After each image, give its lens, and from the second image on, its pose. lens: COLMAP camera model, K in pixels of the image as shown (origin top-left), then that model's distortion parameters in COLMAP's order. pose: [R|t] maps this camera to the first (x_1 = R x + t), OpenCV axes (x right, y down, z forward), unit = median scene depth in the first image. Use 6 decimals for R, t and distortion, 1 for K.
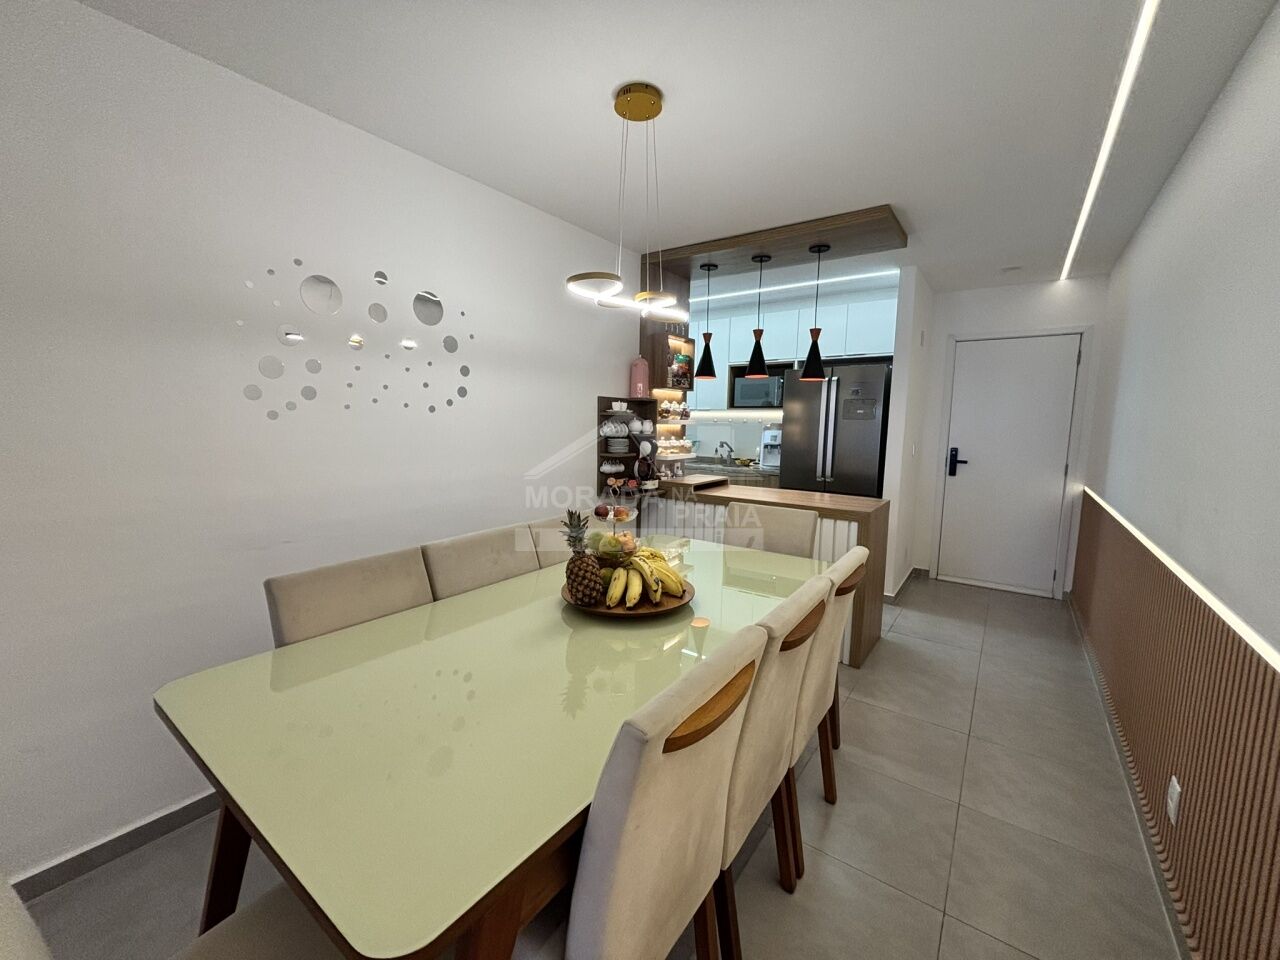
lens RADIAL K [[517.8, 0, 633.0], [0, 517.8, 484.1], [0, 0, 1]] dist [-0.002501, 0.001286]
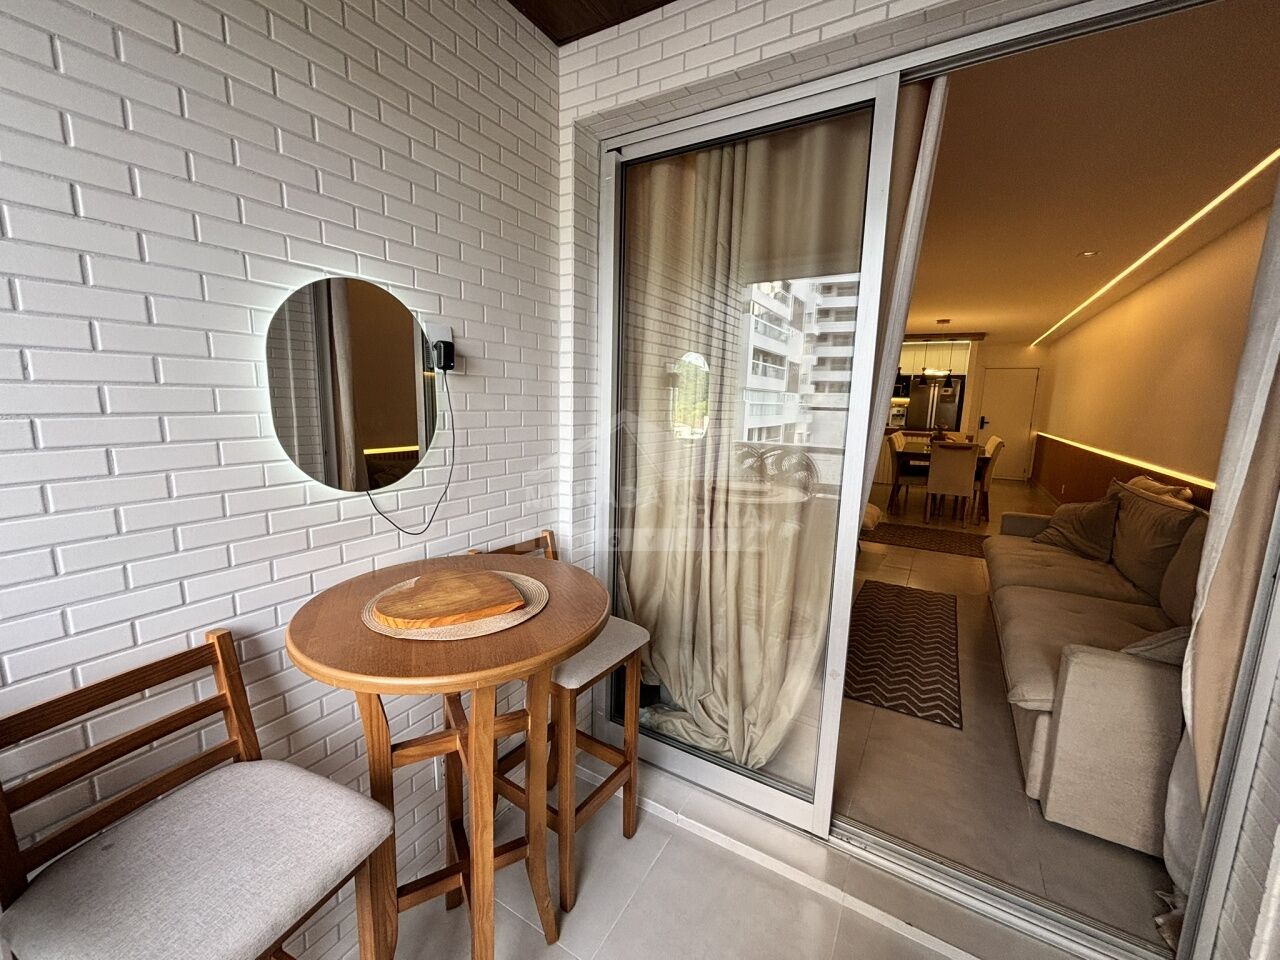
lens RADIAL K [[517.8, 0, 639.0], [0, 517.8, 482.8], [0, 0, 1]] dist [-0.002501, 0.001286]
pose [[0.996436, 0.002575, 0.084310, -1.039341], [-0.004872, 0.999622, 0.027049, 0.162273], [-0.084209, -0.027363, 0.996072, -1.098682]]
